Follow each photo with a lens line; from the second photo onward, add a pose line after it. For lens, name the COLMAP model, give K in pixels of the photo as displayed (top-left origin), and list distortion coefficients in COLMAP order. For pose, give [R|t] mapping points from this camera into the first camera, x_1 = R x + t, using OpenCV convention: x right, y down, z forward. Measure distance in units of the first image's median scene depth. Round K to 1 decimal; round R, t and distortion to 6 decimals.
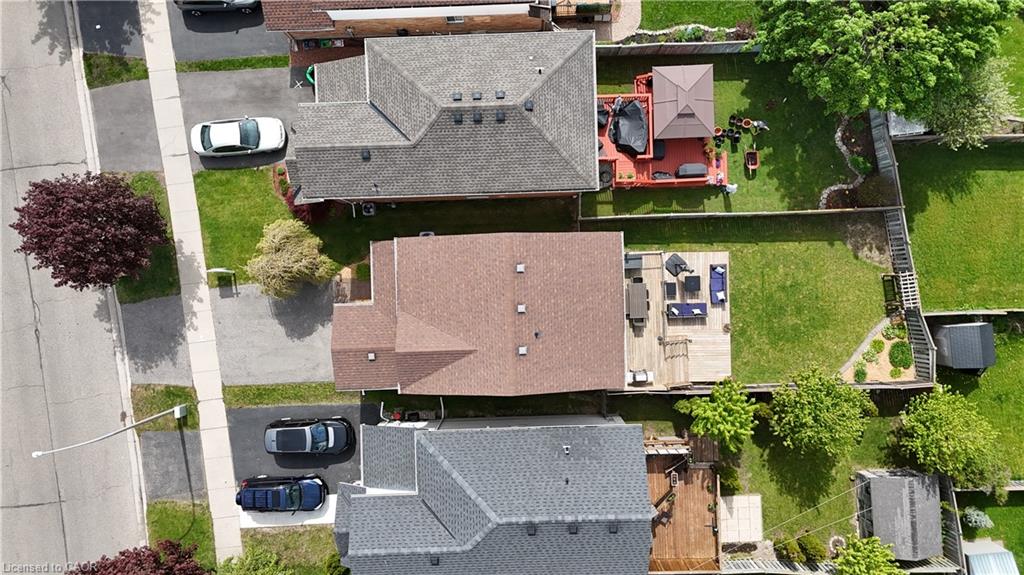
lens RADIAL K [[742.0, 0, 512.0], [0, 742.0, 287.5], [0, 0, 1]] dist [0.043316, -0.001357]
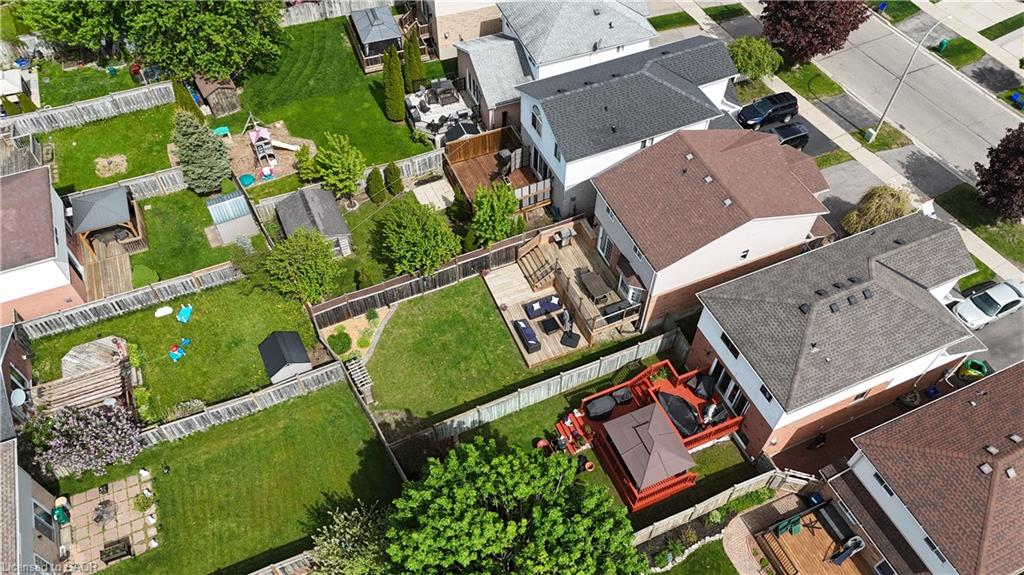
lens RADIAL K [[742.0, 0, 512.0], [0, 742.0, 287.5], [0, 0, 1]] dist [0.043316, -0.001357]
pose [[-0.927046, 0.300182, -0.224668, 0.505390], [-0.374944, -0.740034, 0.558360, -0.525477], [0.001347, 0.601864, 0.798598, 0.119981]]
